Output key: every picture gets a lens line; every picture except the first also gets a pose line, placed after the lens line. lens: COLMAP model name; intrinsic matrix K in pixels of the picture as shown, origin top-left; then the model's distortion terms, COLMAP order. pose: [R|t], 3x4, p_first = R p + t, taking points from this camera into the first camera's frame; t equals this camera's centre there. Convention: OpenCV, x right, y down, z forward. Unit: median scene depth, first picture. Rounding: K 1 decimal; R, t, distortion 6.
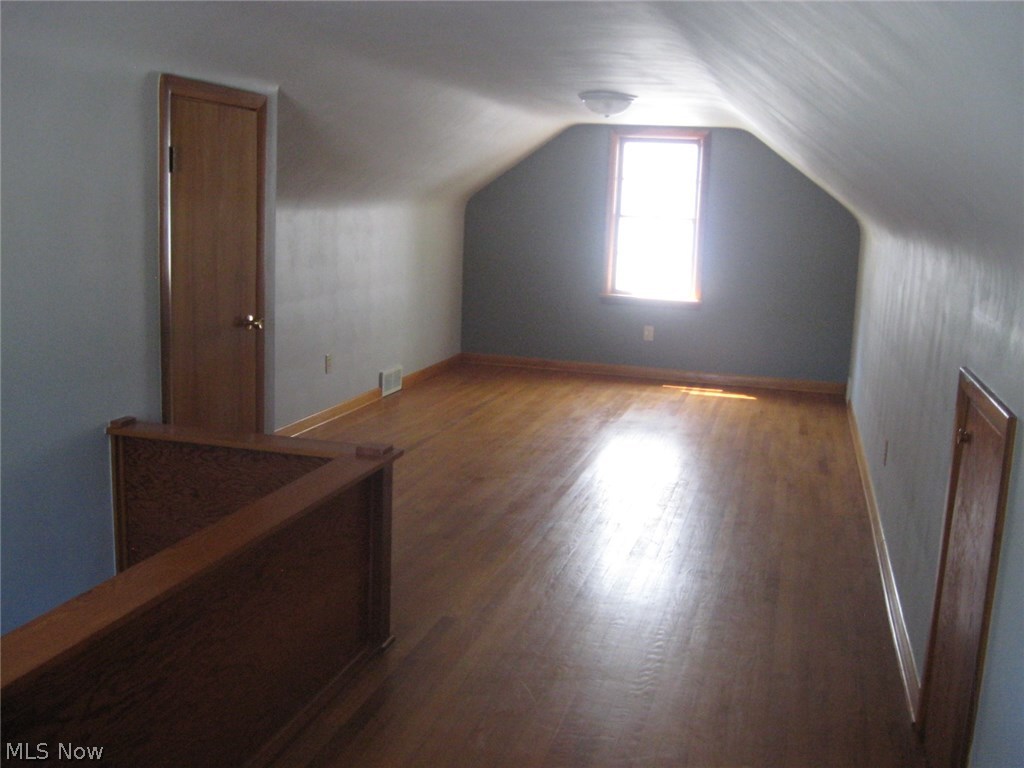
lens RADIAL K [[1068.6, 0, 512.0], [0, 1068.6, 384.0], [0, 0, 1]] dist [-0.142398, 0.077839]
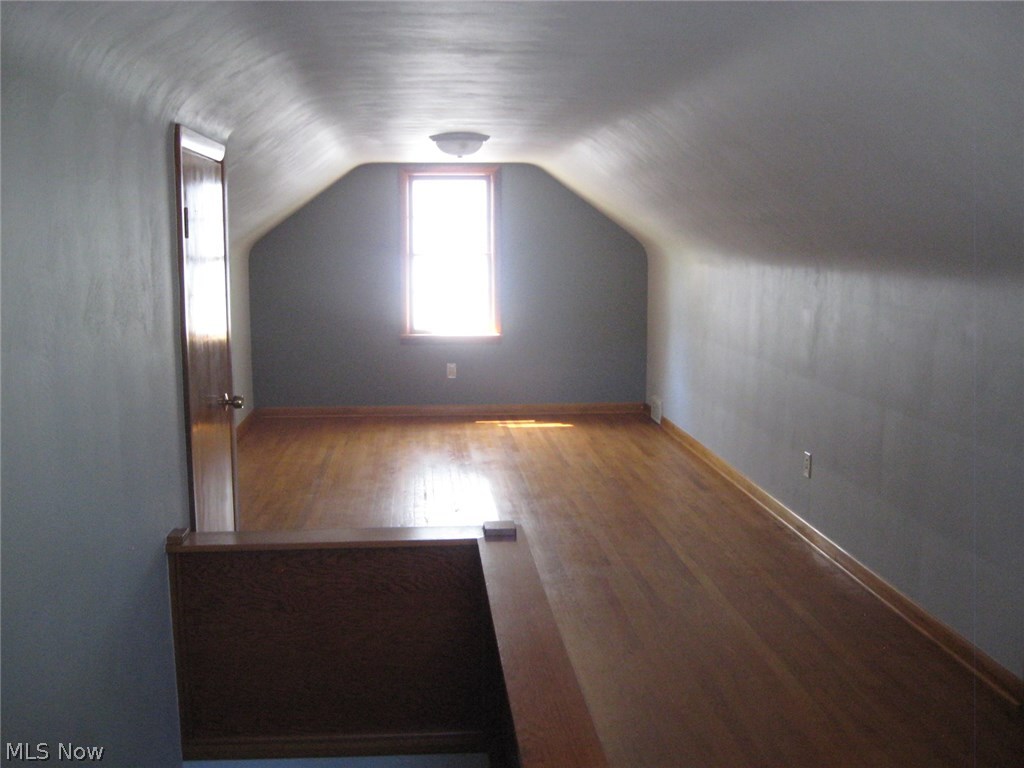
lens RADIAL K [[1068.6, 0, 512.0], [0, 1068.6, 384.0], [0, 0, 1]] dist [-0.142398, 0.077839]
pose [[0.937283, -0.090669, 0.336569, -0.159613], [0.099929, 0.994942, -0.010255, -0.020224], [-0.333937, 0.043244, 0.941603, 0.045092]]
